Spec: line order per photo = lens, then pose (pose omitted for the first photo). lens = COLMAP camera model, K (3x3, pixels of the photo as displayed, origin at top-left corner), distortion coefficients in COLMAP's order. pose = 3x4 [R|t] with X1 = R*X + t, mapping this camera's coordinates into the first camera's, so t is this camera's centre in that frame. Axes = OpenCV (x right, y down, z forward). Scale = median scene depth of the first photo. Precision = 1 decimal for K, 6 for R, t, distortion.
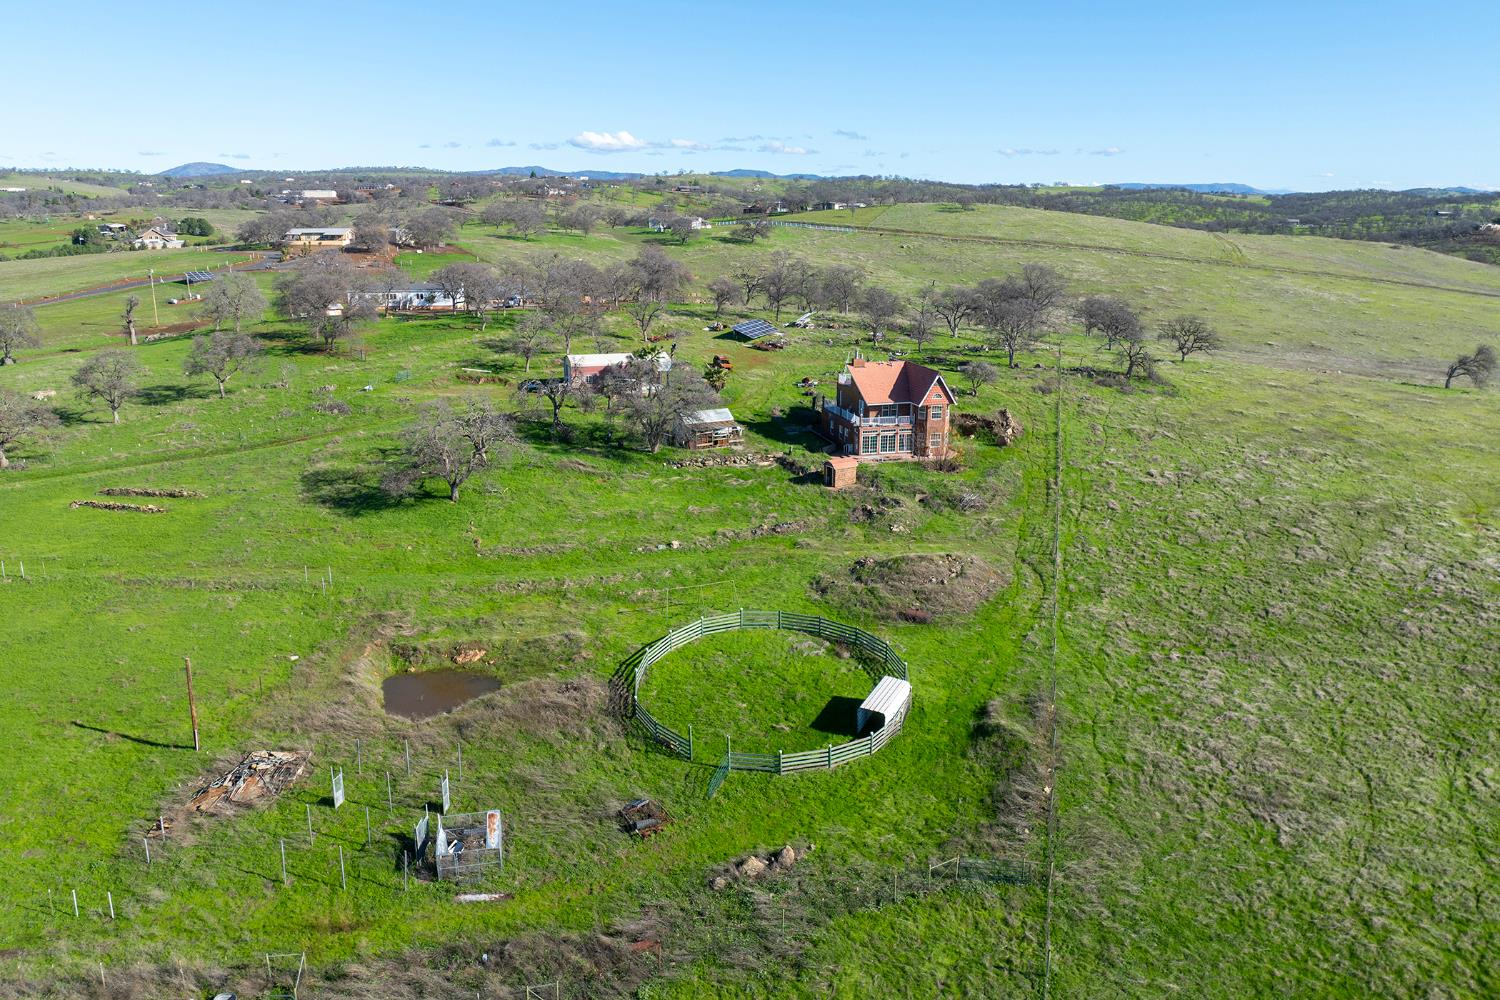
lens RADIAL K [[1053.6, 0, 748.7], [0, 1053.6, 440.8], [0, 0, 1]] dist [-0.033335, -0.003583]
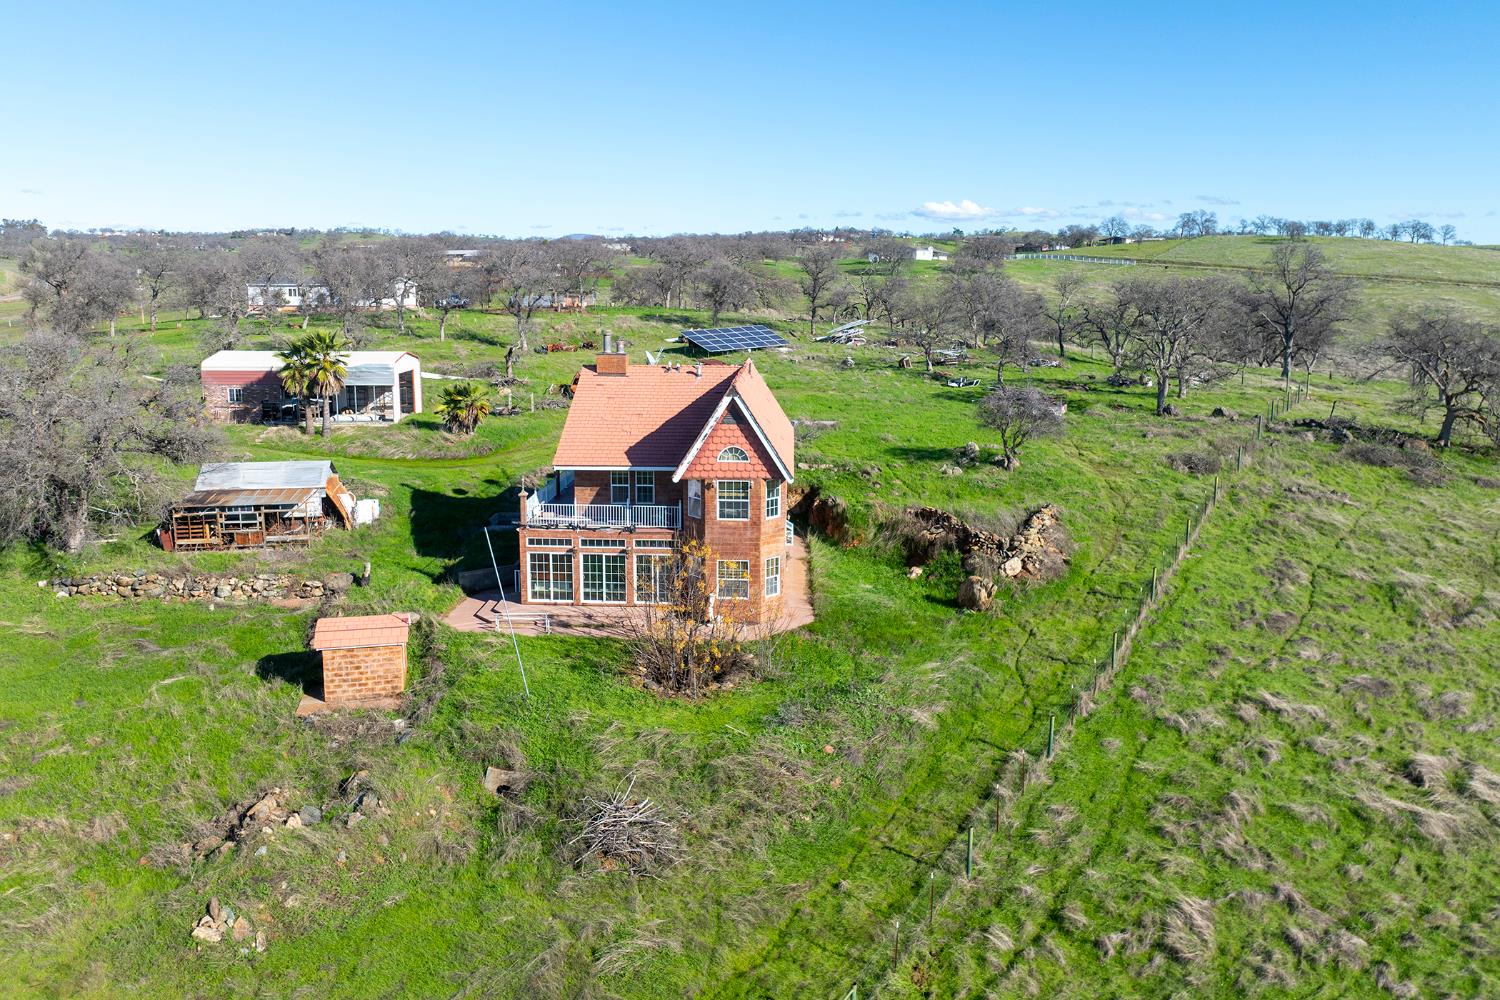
lens RADIAL K [[1053.6, 0, 748.7], [0, 1053.6, 440.8], [0, 0, 1]] dist [-0.033335, -0.003583]
pose [[0.949449, 0.047765, -0.310267, 0.239849], [-0.067174, 0.996377, -0.052168, -0.023839], [0.306651, 0.070372, 0.949217, 0.549513]]
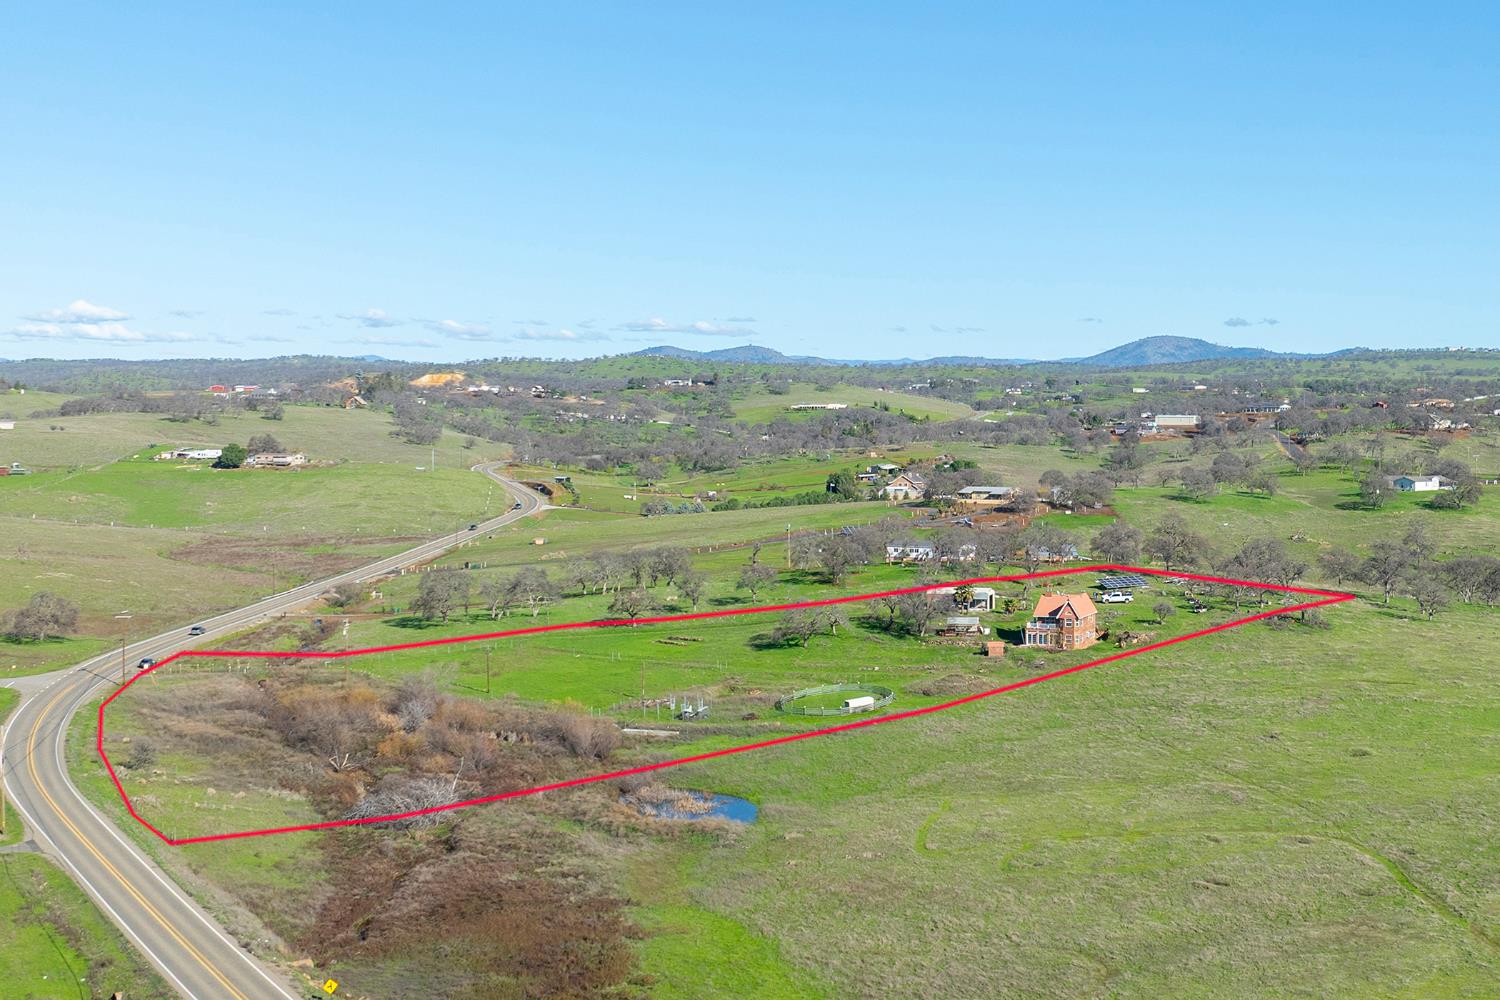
lens RADIAL K [[2112.3, 0, 750.0], [0, 2112.3, 500.0], [0, 0, 1]] dist [-0.508466, -0.004469]
pose [[0.781544, 0.016965, -0.623620, 1.531369], [-0.125019, 0.983611, -0.129921, 0.228679], [0.611195, 0.179503, 0.770856, -1.584387]]
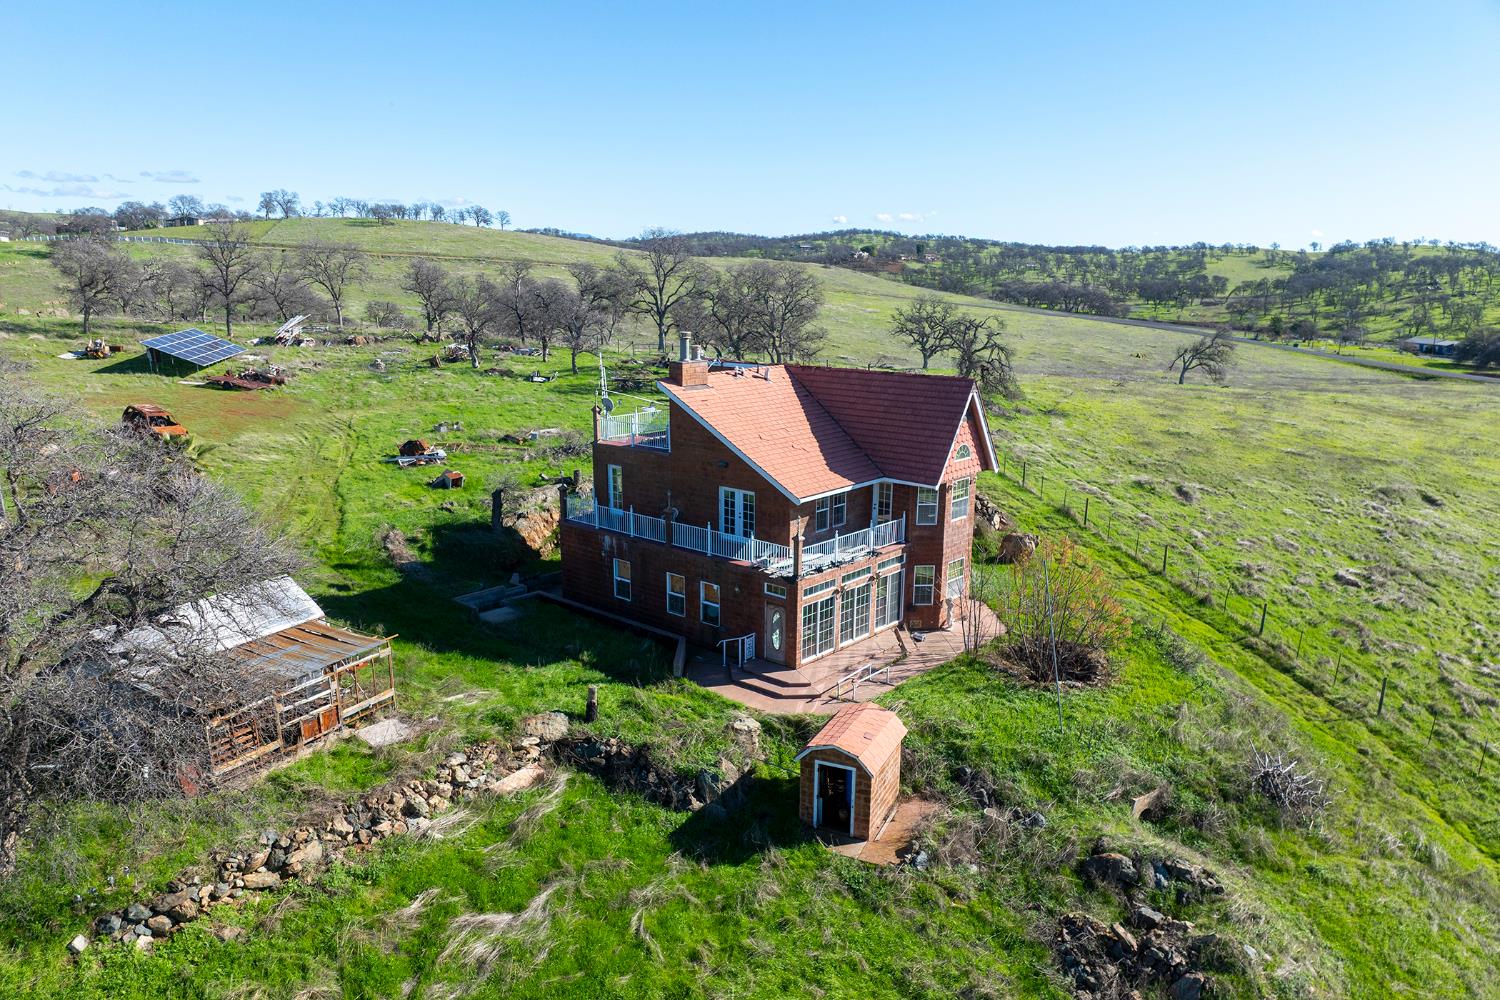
lens RADIAL K [[1072.4, 0, 753.3], [0, 1072.4, 534.2], [0, 0, 1]] dist [-0.046793, 0.007753]
pose [[0.836749, -0.135006, 0.530684, -0.053815], [0.116347, 0.990835, 0.068620, -0.039188], [-0.535084, 0.004326, 0.844788, 0.609388]]
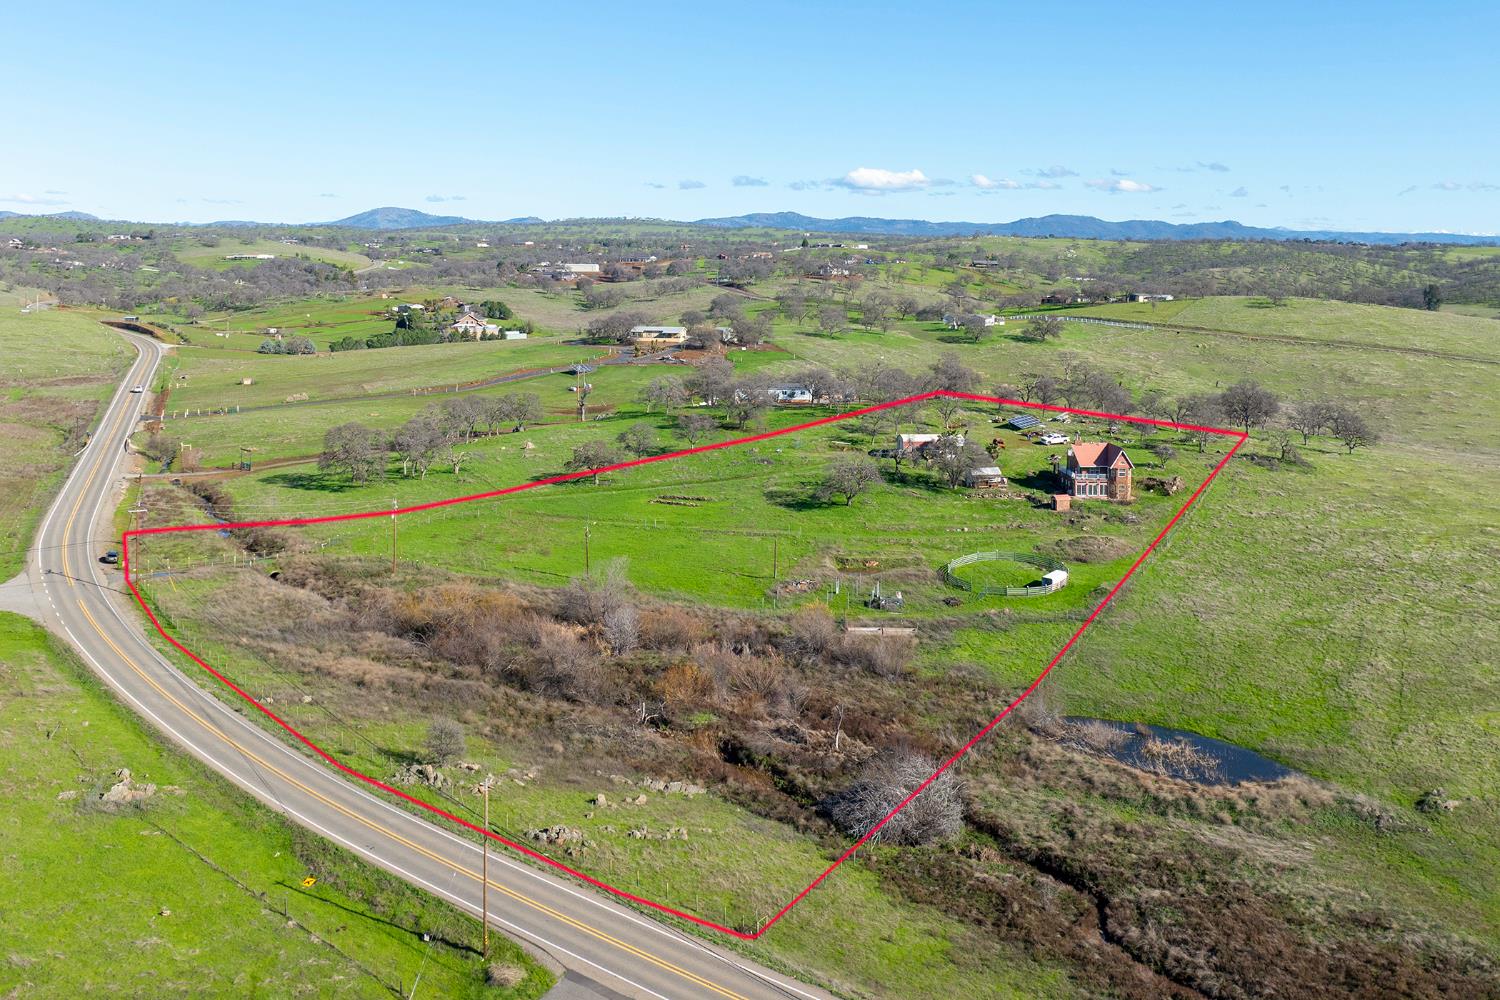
lens RADIAL K [[1404.1, 0, 781.4], [0, 1404.1, 494.9], [0, 0, 1]] dist [-0.005811, -0.000670]
pose [[0.980423, 0.035093, -0.193750, 0.065149], [-0.045758, 0.997658, -0.050848, 0.122560], [0.191512, 0.058718, 0.979732, -1.082473]]
